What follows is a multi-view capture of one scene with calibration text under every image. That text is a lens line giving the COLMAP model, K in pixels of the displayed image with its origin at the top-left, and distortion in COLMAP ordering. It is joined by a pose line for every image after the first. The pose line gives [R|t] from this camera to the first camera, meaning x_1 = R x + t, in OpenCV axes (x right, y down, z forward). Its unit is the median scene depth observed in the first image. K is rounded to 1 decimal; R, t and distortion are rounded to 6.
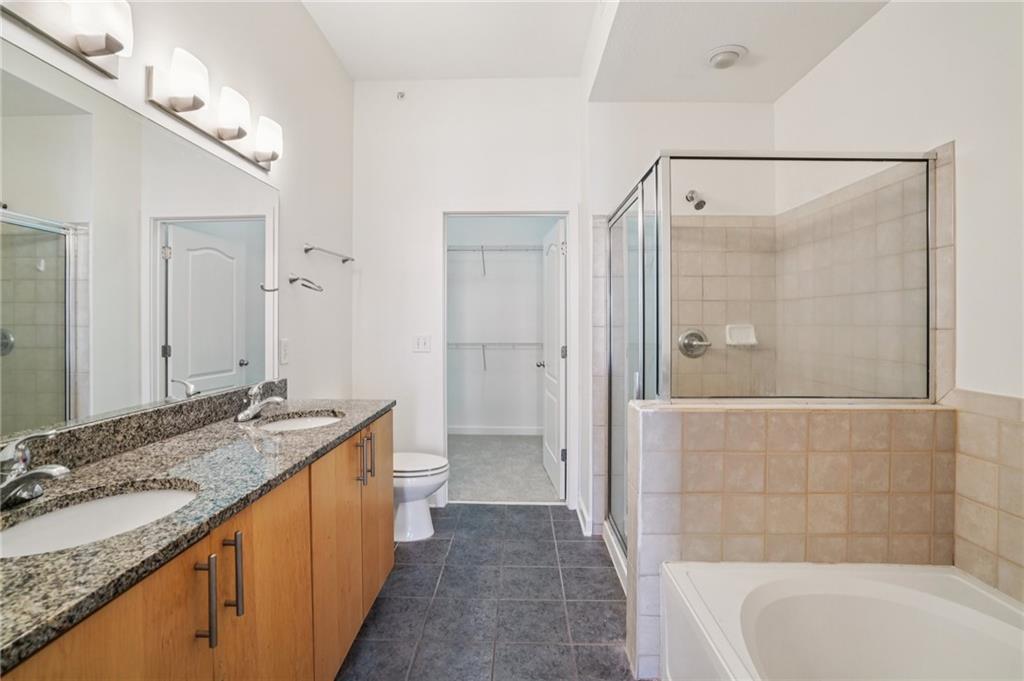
lens RADIAL K [[470.4, 0, 505.2], [0, 470.4, 339.2], [0, 0, 1]] dist [-0.055514, 0.021821]
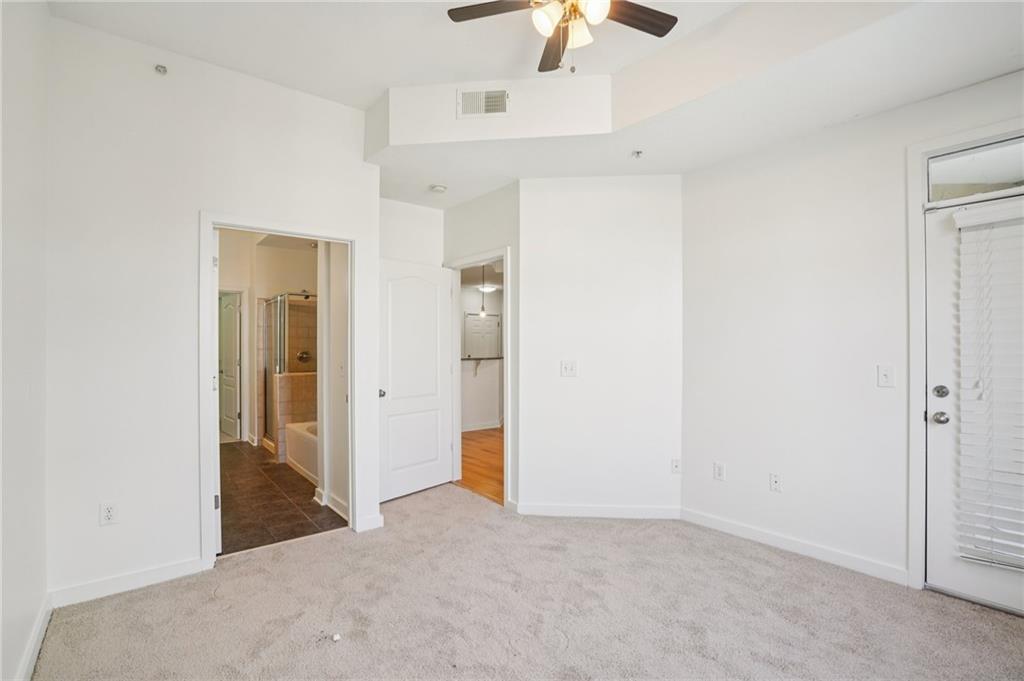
lens RADIAL K [[470.4, 0, 505.2], [0, 470.4, 339.2], [0, 0, 1]] dist [-0.055514, 0.021821]
pose [[0.756072, 0.009188, 0.654424, -0.298475], [0.021075, 0.999041, -0.038375, 0.028772], [-0.654149, 0.042806, 0.755154, -1.175205]]
